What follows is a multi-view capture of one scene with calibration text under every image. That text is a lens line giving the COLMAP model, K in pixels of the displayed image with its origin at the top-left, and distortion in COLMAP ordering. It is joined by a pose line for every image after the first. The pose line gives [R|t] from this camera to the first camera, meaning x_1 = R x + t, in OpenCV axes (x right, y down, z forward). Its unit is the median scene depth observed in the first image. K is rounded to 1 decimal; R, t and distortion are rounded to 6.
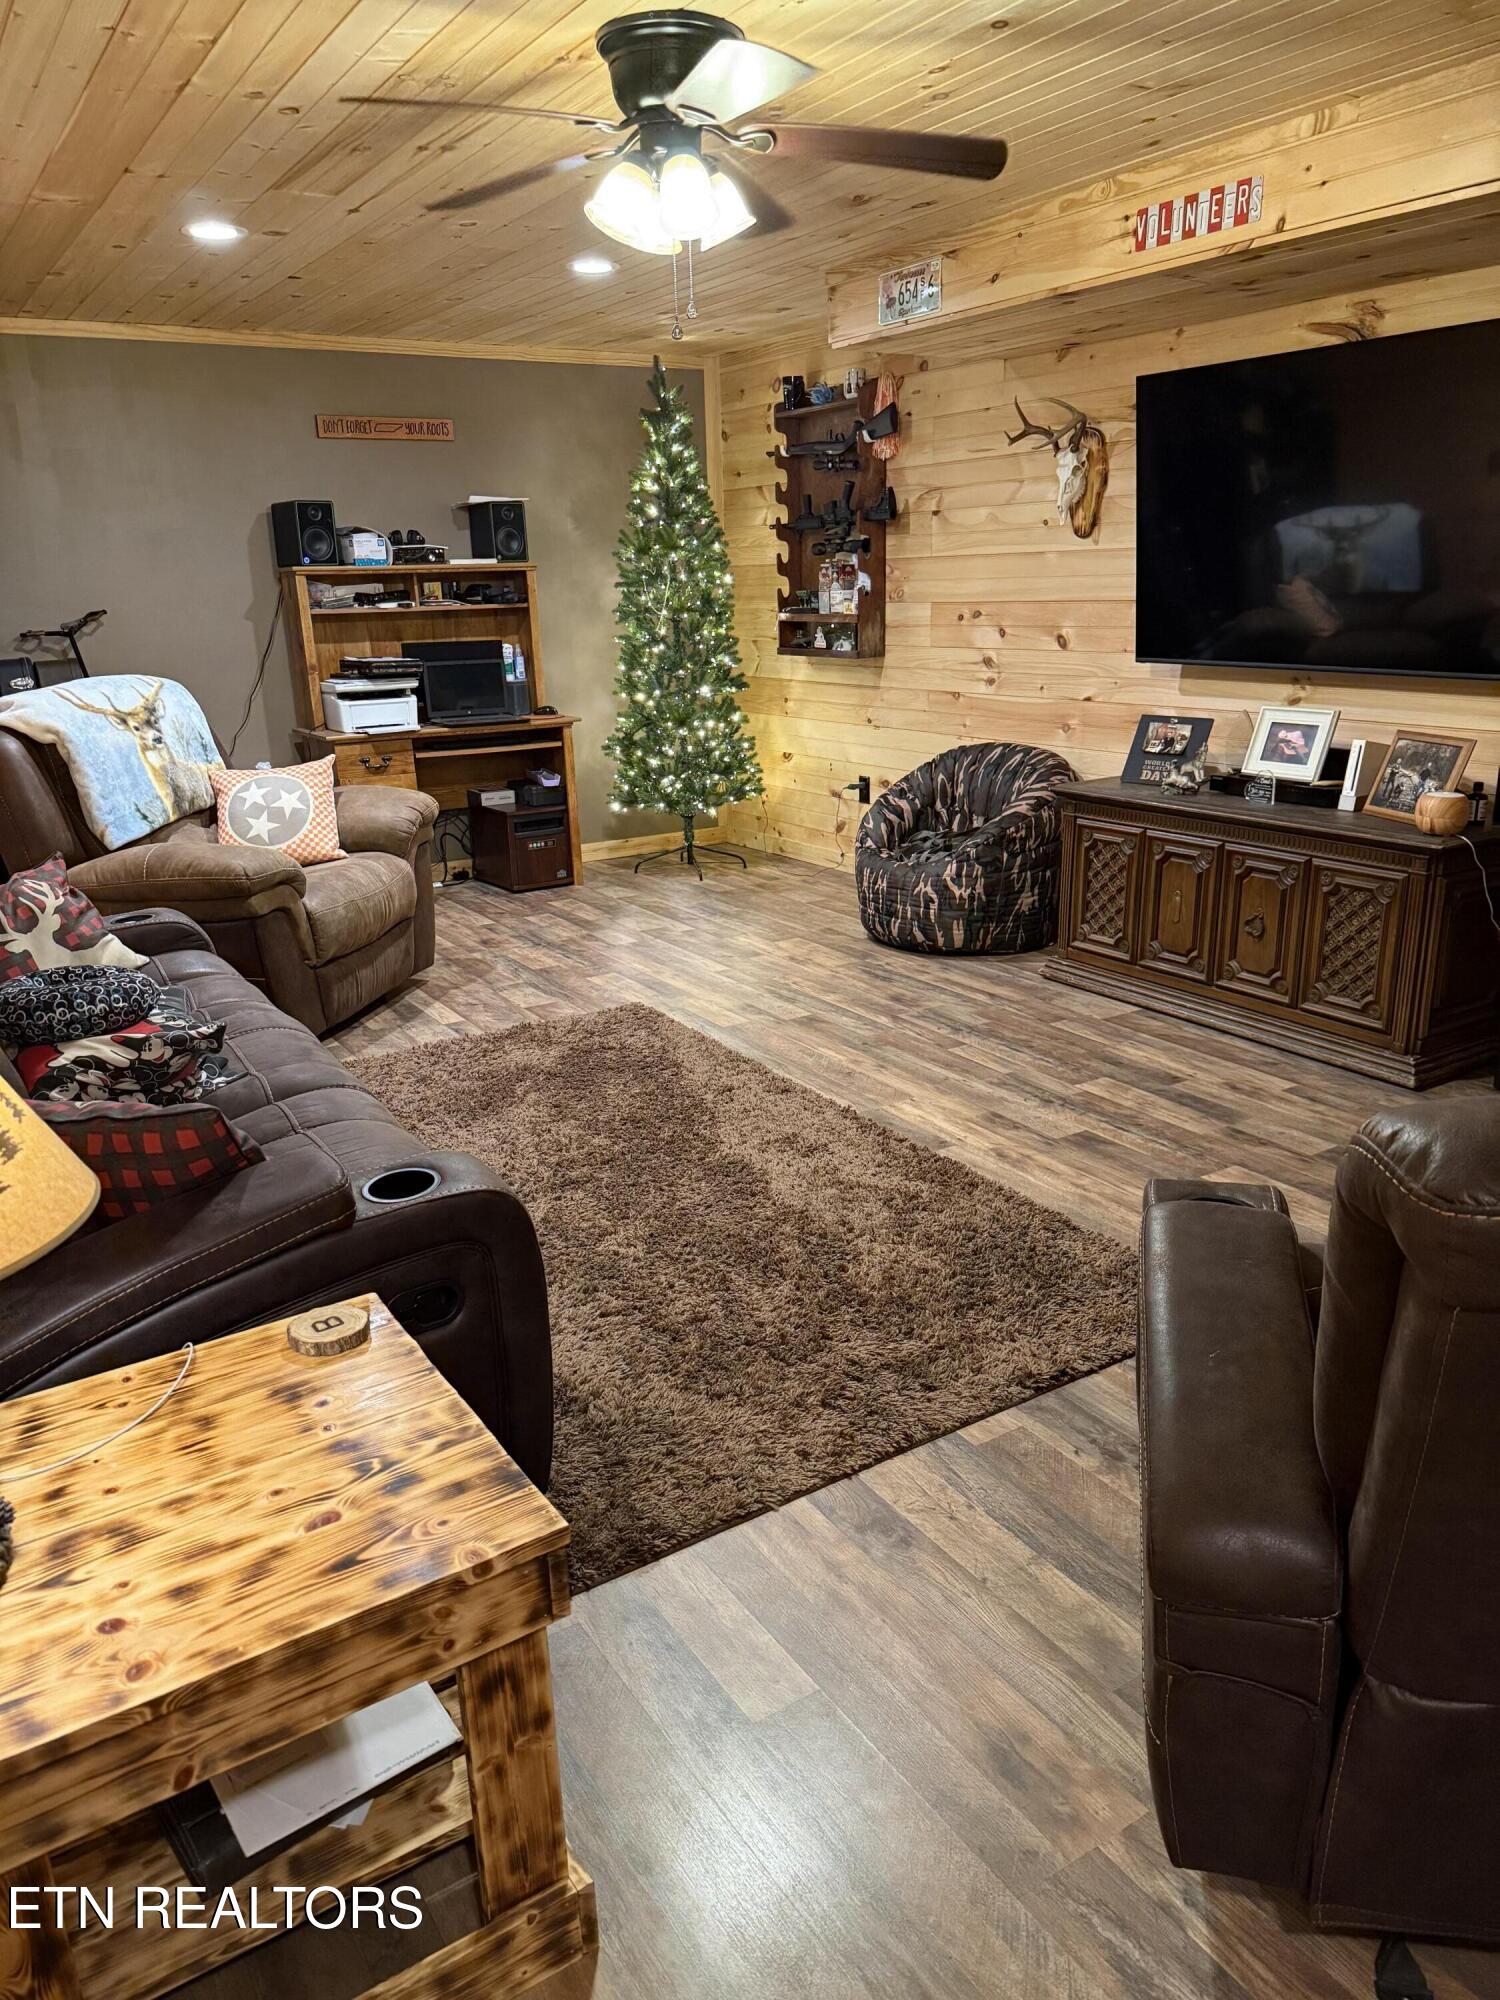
lens RADIAL K [[1413.0, 0, 745.6], [0, 1413.0, 1014.5], [0, 0, 1]] dist [0.092435, -0.137032]
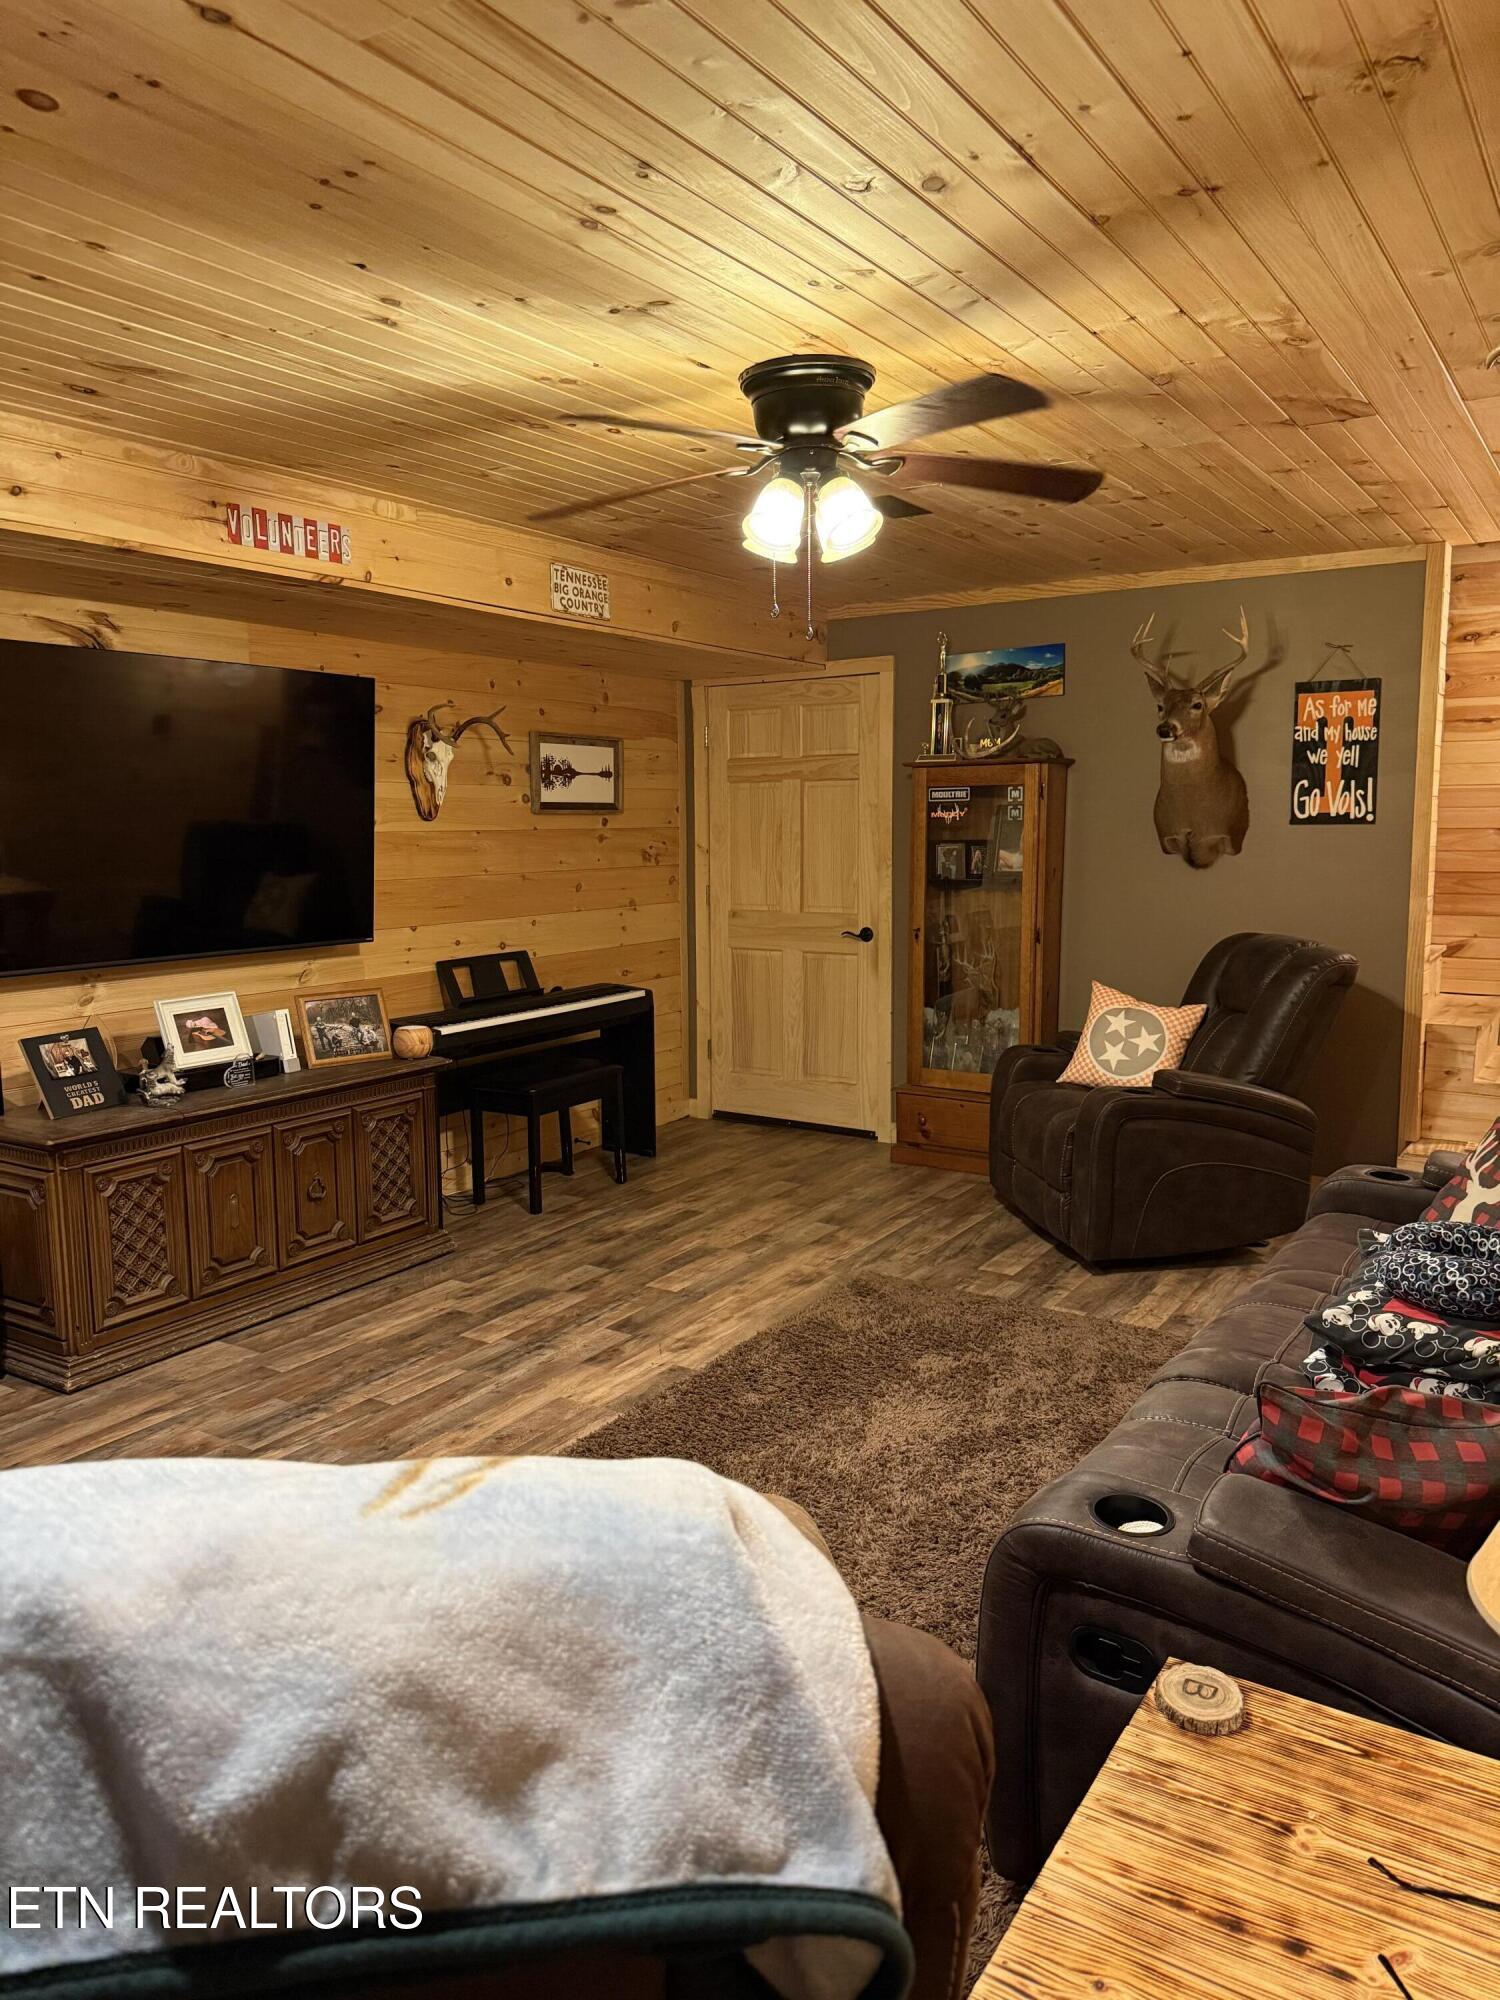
lens RADIAL K [[1413.0, 0, 745.6], [0, 1413.0, 1014.5], [0, 0, 1]] dist [0.092435, -0.137032]
pose [[-0.423870, -0.092016, 0.901037, -0.739992], [0.292479, 0.927622, 0.232320, -0.350301], [-0.857199, 0.362008, -0.366279, 1.133428]]
